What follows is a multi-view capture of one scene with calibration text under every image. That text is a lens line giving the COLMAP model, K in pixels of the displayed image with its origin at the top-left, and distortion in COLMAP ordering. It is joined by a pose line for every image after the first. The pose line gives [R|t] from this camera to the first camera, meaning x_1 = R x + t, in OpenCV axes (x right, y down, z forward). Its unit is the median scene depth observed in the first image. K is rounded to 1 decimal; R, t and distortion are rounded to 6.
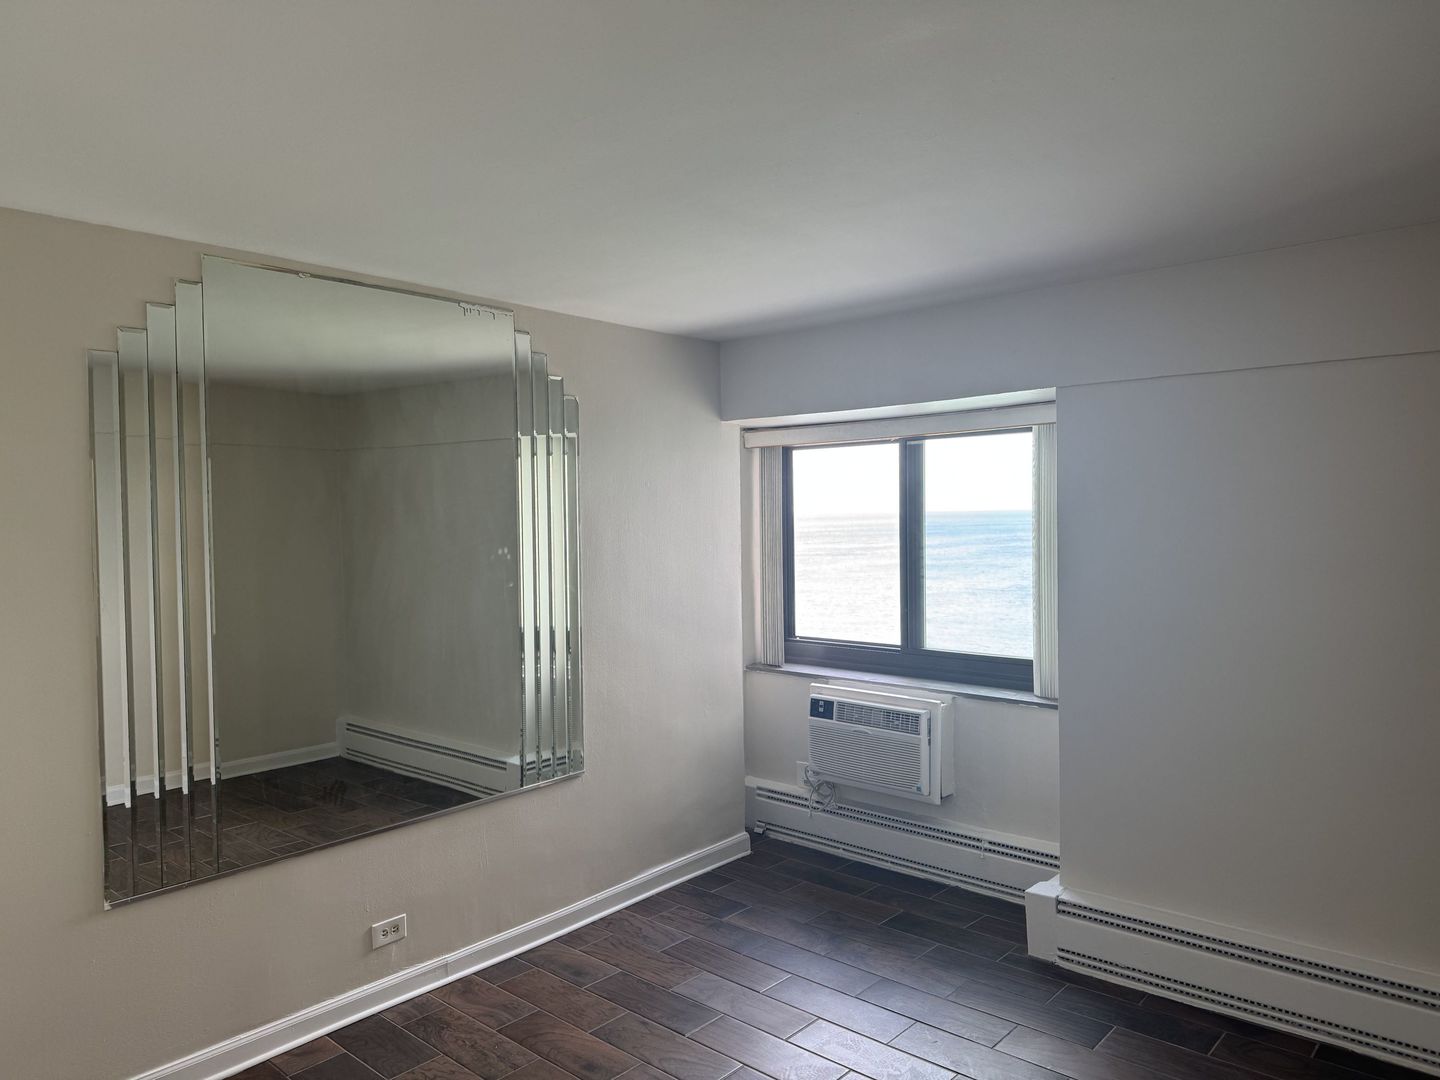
lens RADIAL K [[1000.8, 0, 720.0], [0, 1000.8, 540.0], [0, 0, 1]] dist [0.002004, -0.006177]
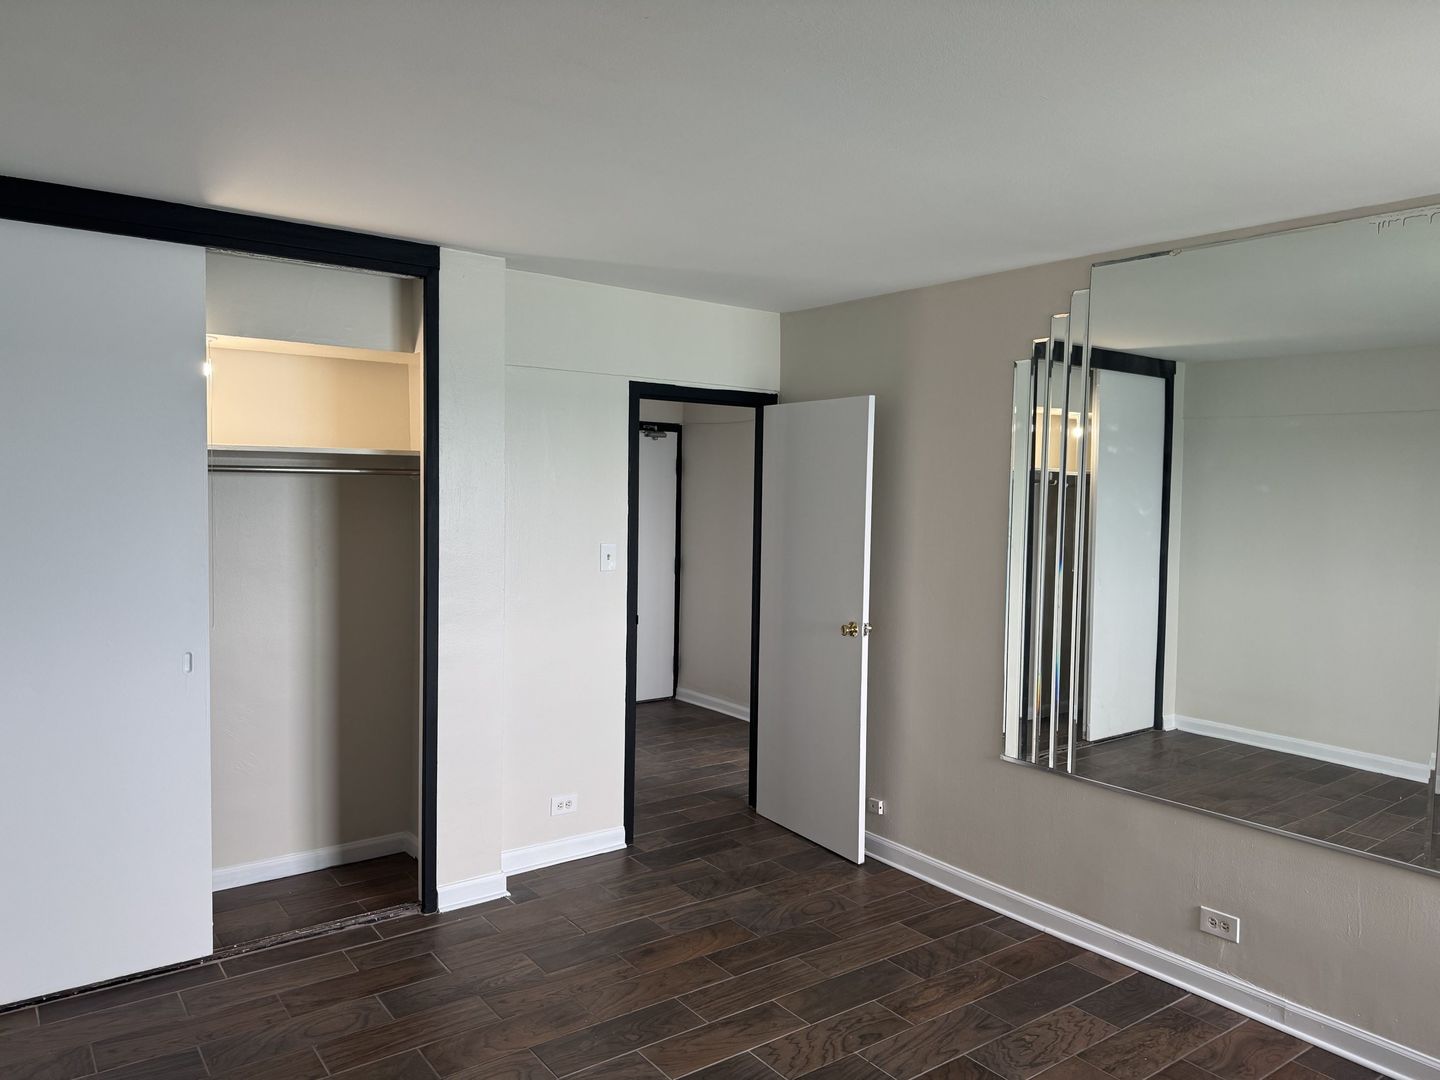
lens RADIAL K [[1000.8, 0, 720.0], [0, 1000.8, 540.0], [0, 0, 1]] dist [0.002004, -0.006177]
pose [[-0.199183, 0.062390, -0.977974, 0.678115], [-0.041438, 0.996542, 0.072014, -0.020035], [0.979086, 0.054869, -0.195909, 0.715896]]
